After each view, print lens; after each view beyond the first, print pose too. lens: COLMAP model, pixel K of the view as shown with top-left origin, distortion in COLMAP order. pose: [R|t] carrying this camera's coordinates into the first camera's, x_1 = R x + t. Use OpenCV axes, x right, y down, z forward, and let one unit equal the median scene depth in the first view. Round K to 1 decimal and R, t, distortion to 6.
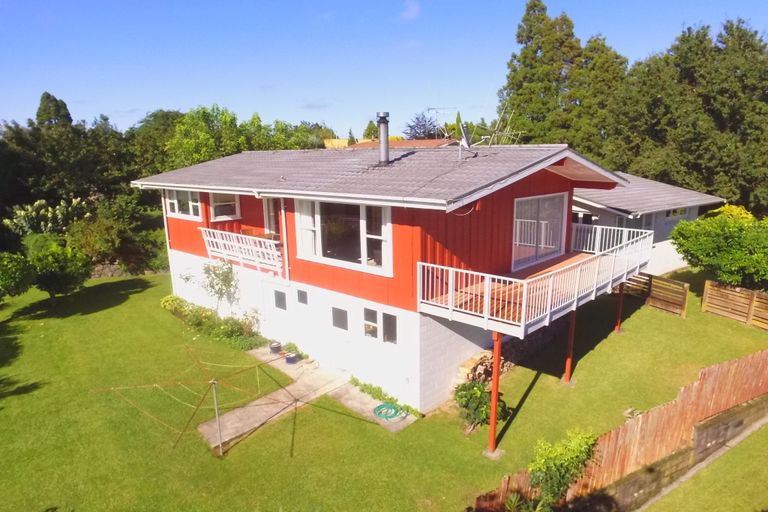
lens RADIAL K [[511.9, 0, 398.9], [0, 511.9, 283.5], [0, 0, 1]] dist [-0.118052, 0.093298]
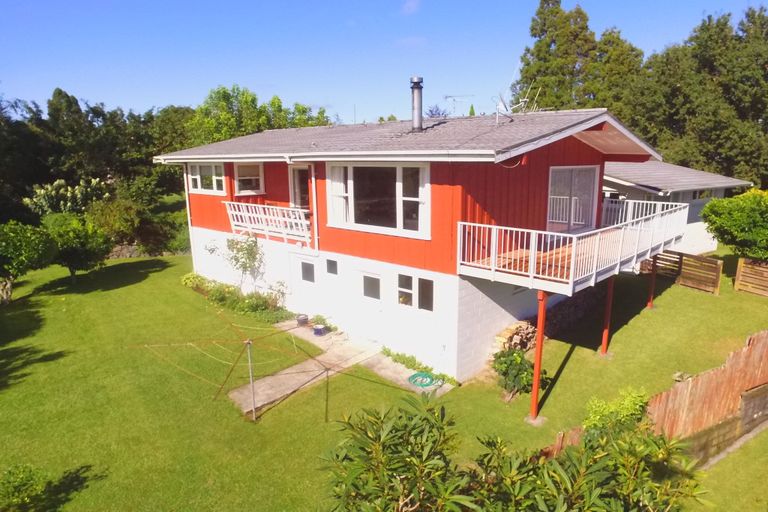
lens RADIAL K [[511.9, 0, 398.9], [0, 511.9, 283.5], [0, 0, 1]] dist [-0.118052, 0.093298]
pose [[0.999933, 0.005438, -0.010182, -0.050119], [-0.005478, 0.999977, -0.003928, 0.060620], [0.010161, 0.003984, 0.999940, 0.021295]]
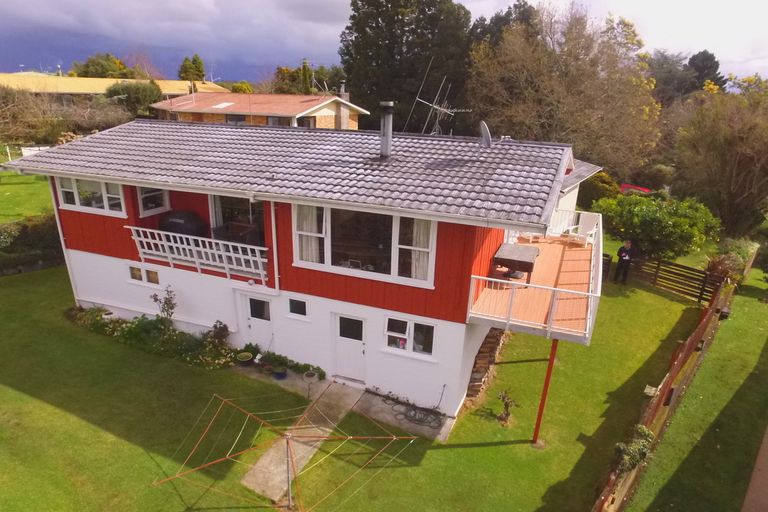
lens RADIAL K [[511.9, 0, 398.9], [0, 511.9, 283.5], [0, 0, 1]] dist [-0.118052, 0.093298]
pose [[0.931800, -0.090858, 0.351416, -0.329744], [0.048600, 0.990677, 0.127272, -0.118967], [-0.359703, -0.101513, 0.927528, 0.108705]]
